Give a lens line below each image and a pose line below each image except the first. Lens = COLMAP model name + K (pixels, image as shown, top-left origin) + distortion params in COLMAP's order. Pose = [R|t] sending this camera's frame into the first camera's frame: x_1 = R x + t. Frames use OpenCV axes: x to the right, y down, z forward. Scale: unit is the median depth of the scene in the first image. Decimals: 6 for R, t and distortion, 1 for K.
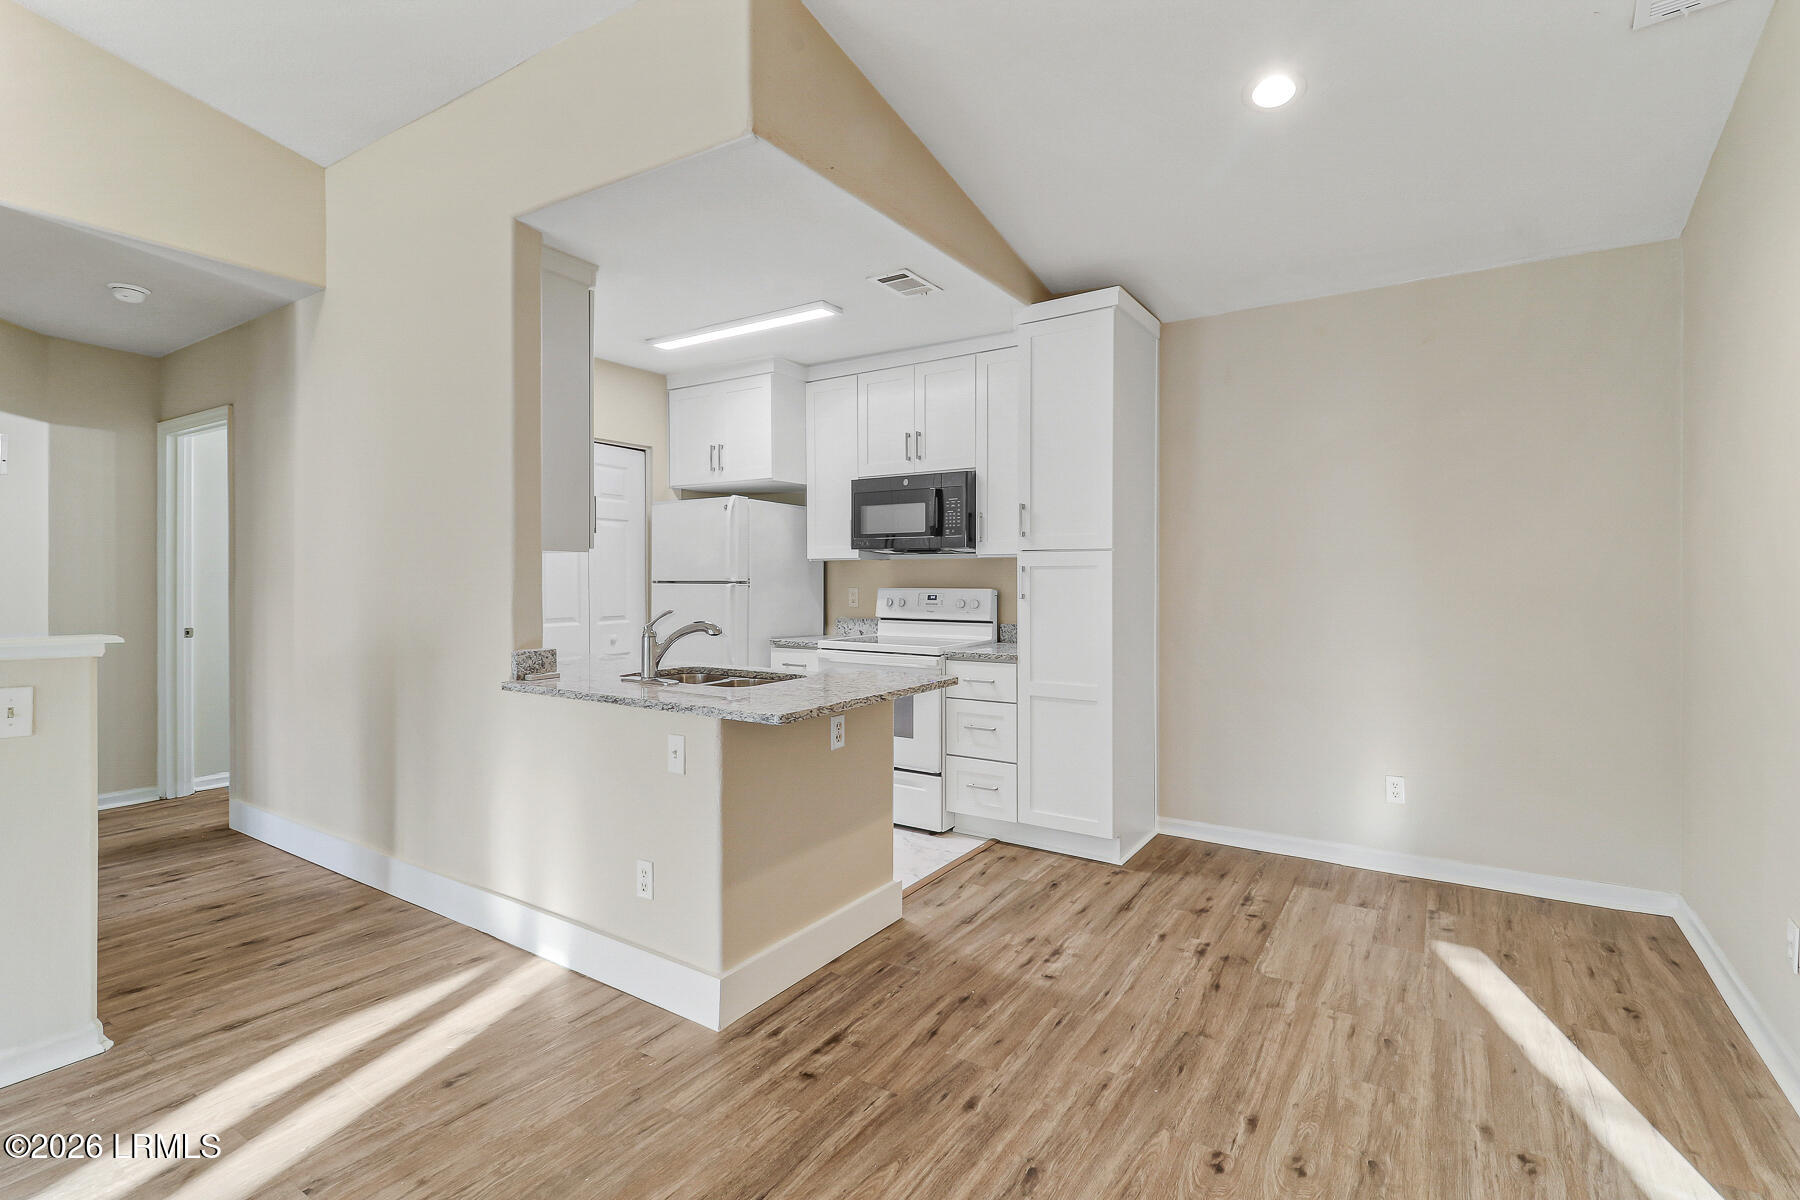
lens RADIAL K [[835.4, 0, 910.4], [0, 835.4, 578.1], [0, 0, 1]] dist [0.028240, -0.015509]
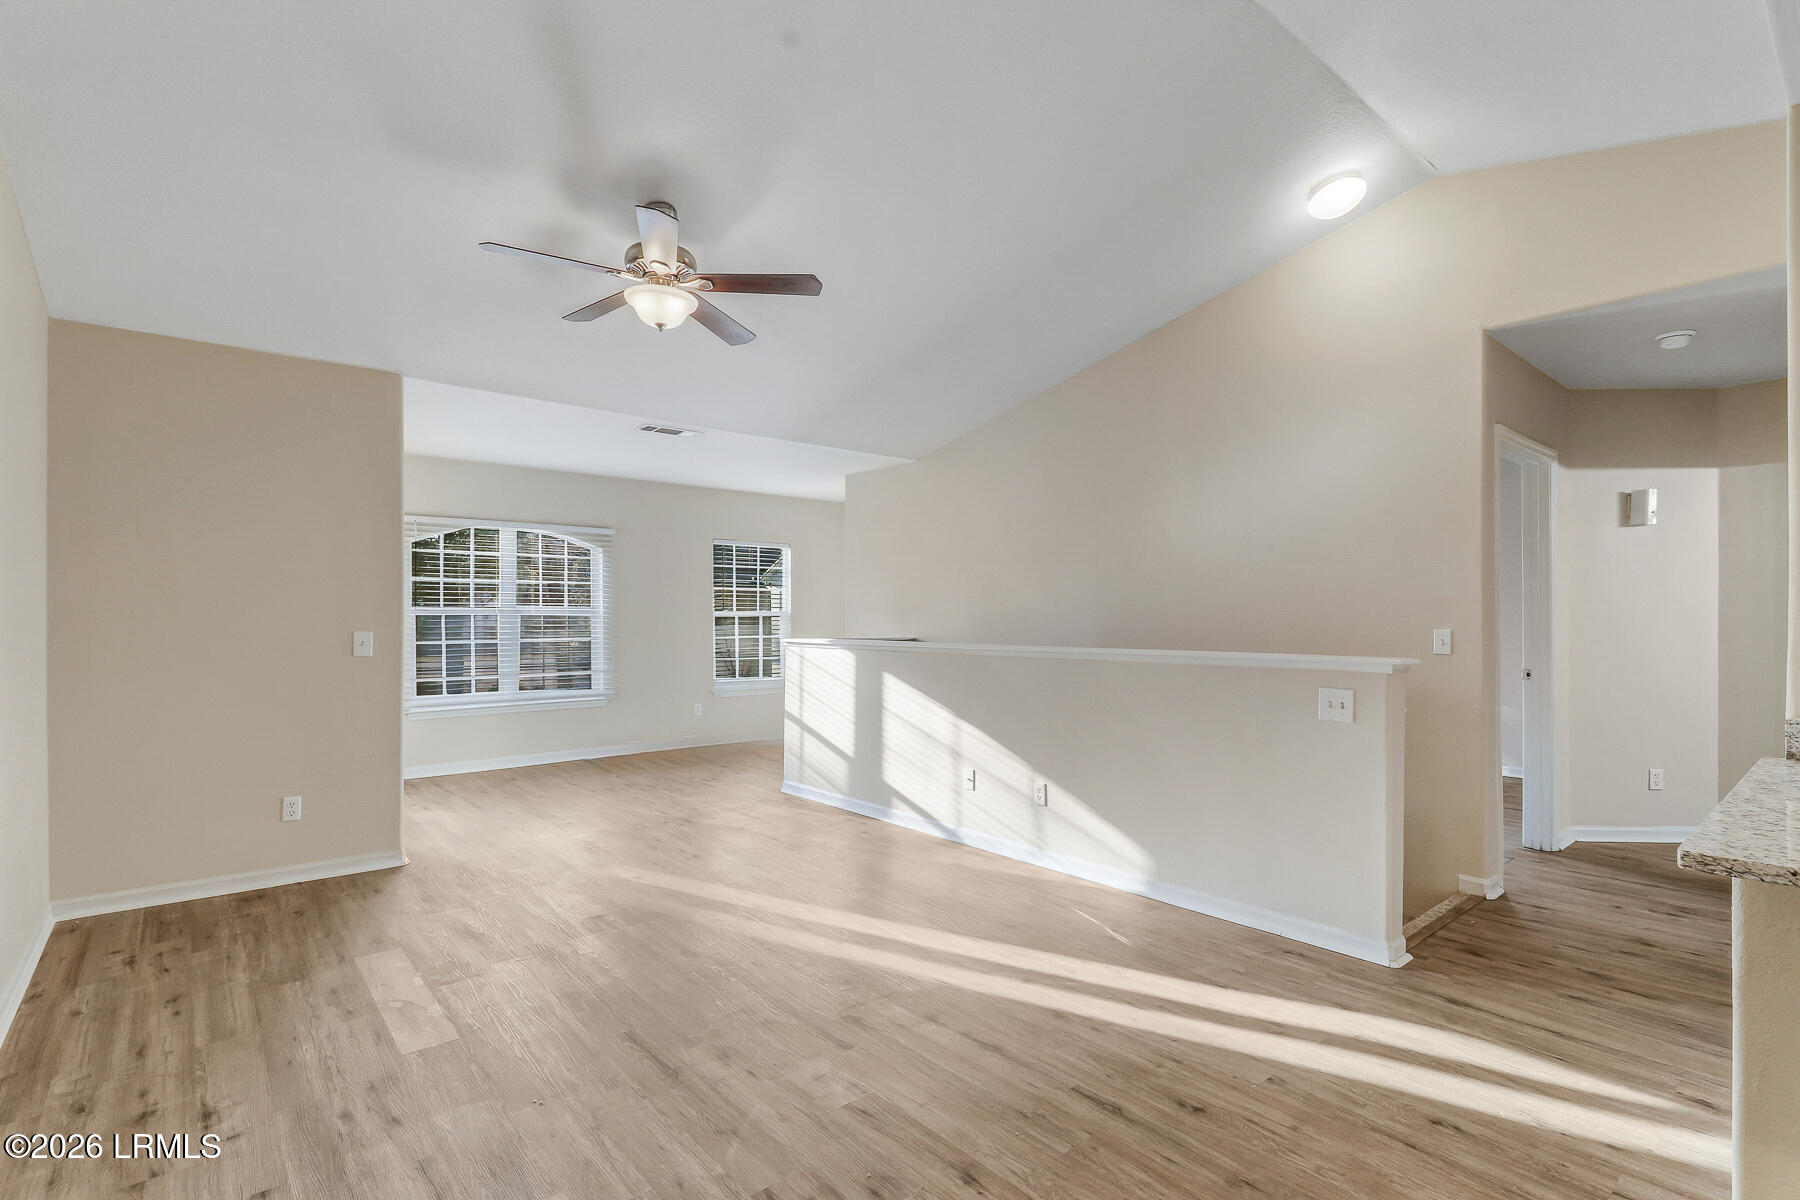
lens RADIAL K [[839.6, 0, 913.0], [0, 839.6, 613.2], [0, 0, 1]] dist [0.019101, -0.015381]
pose [[-0.283590, -0.005468, -0.958930, 0.338806], [0.001482, 0.999980, -0.006140, 0.001544], [0.958945, -0.003163, -0.283576, 0.398385]]
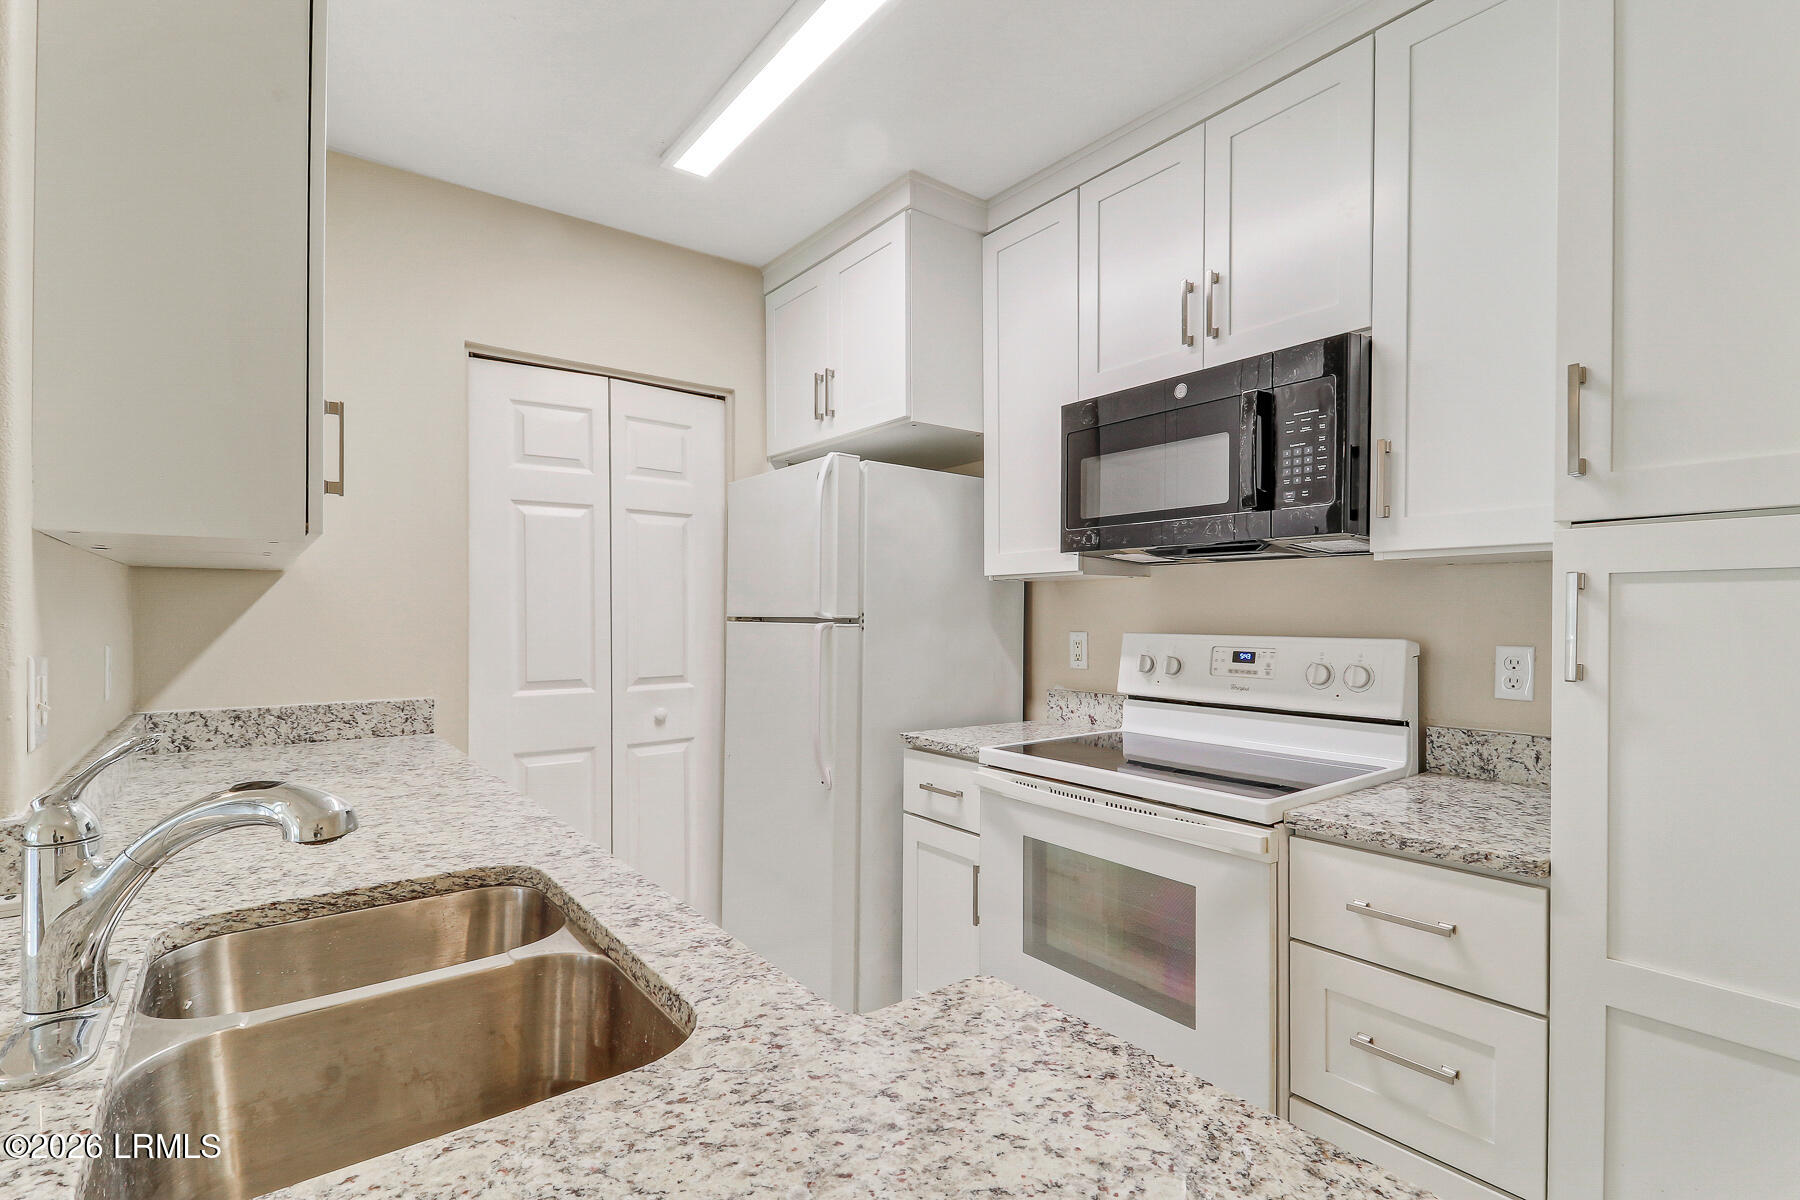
lens RADIAL K [[839.6, 0, 913.0], [0, 839.6, 613.2], [0, 0, 1]] dist [0.019101, -0.015381]
pose [[0.944963, 0.002678, -0.327165, 0.007787], [-0.003420, 0.999993, -0.001692, 0.001518], [0.327158, 0.002718, 0.944966, 0.667299]]
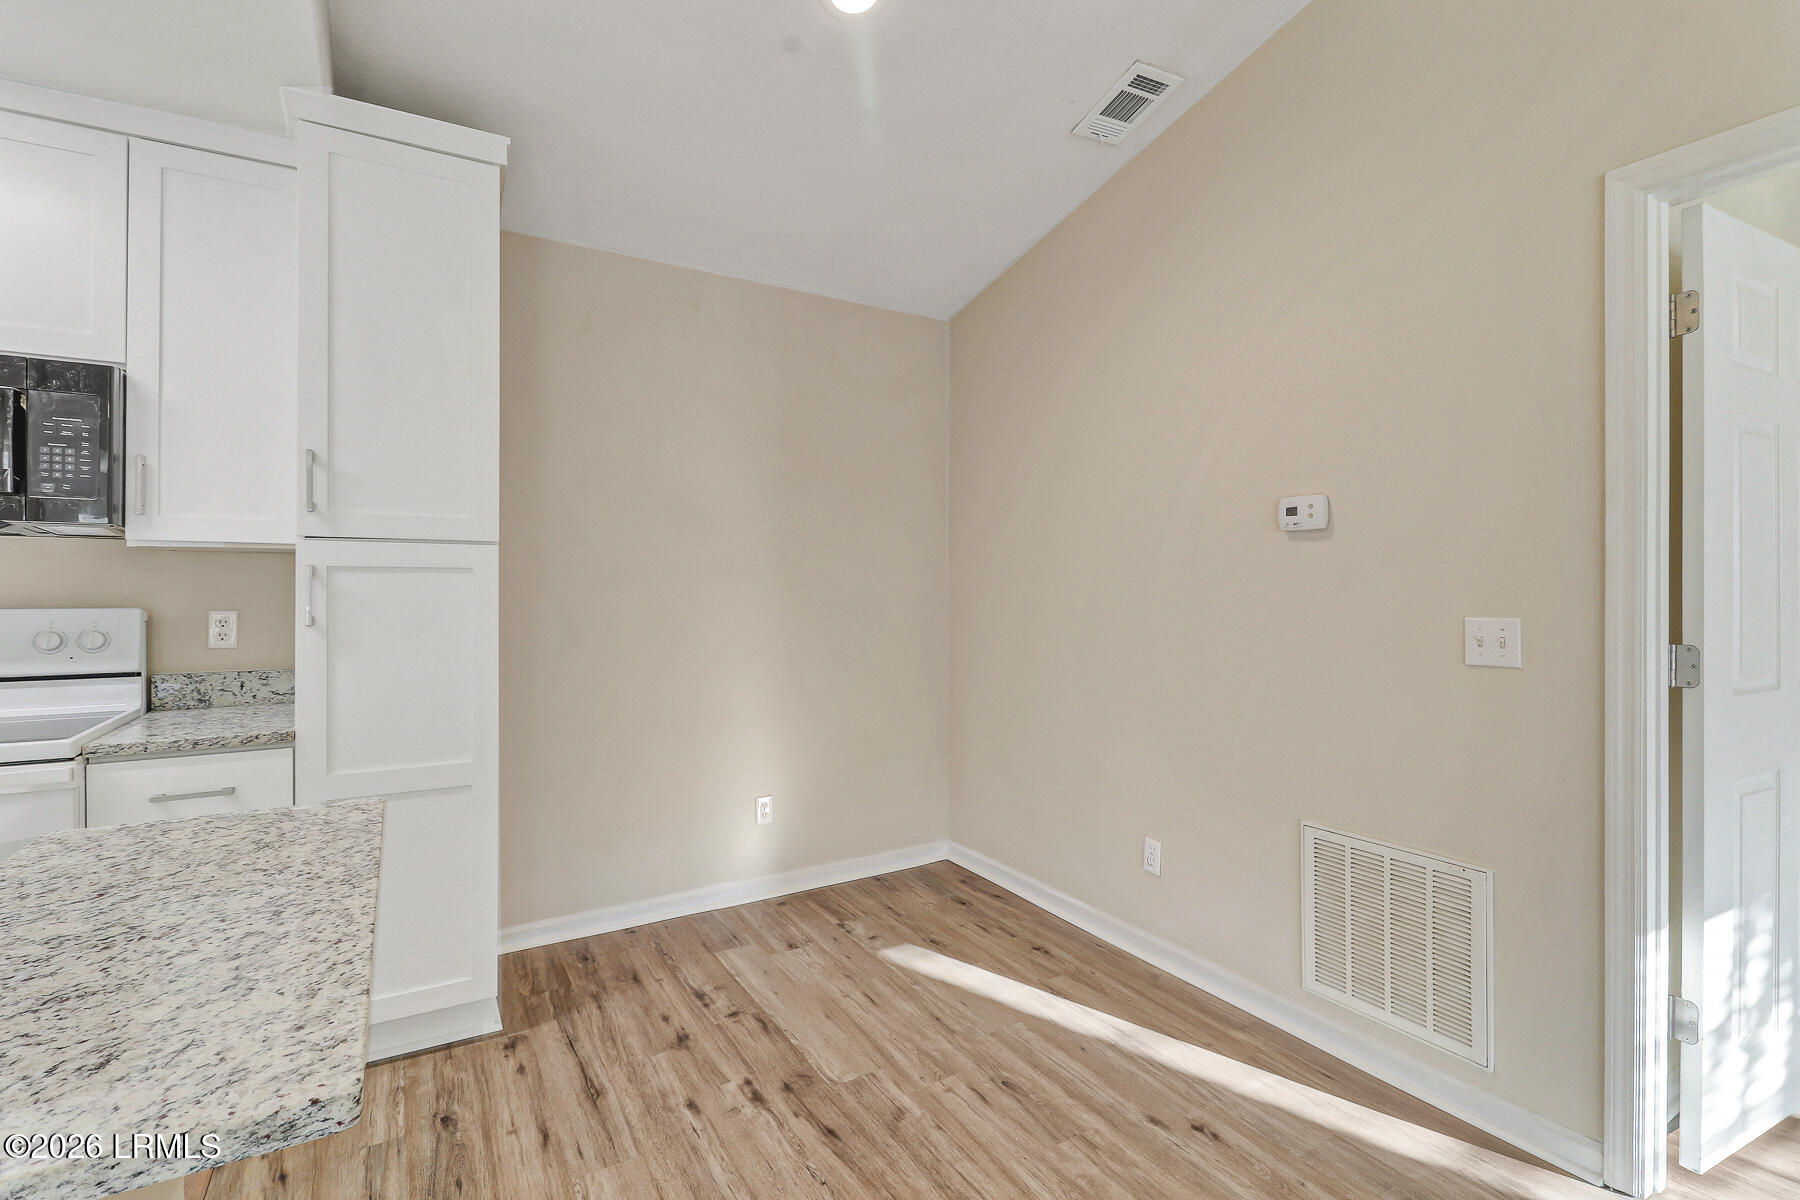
lens RADIAL K [[827.9, 0, 913.1], [0, 827.9, 586.0], [0, 0, 1]] dist [0.018863, -0.012071]
pose [[0.432350, 0.003638, 0.901698, -0.195290], [-0.000150, 0.999992, -0.003963, 0.000993], [-0.901706, 0.001578, 0.432348, 0.436332]]
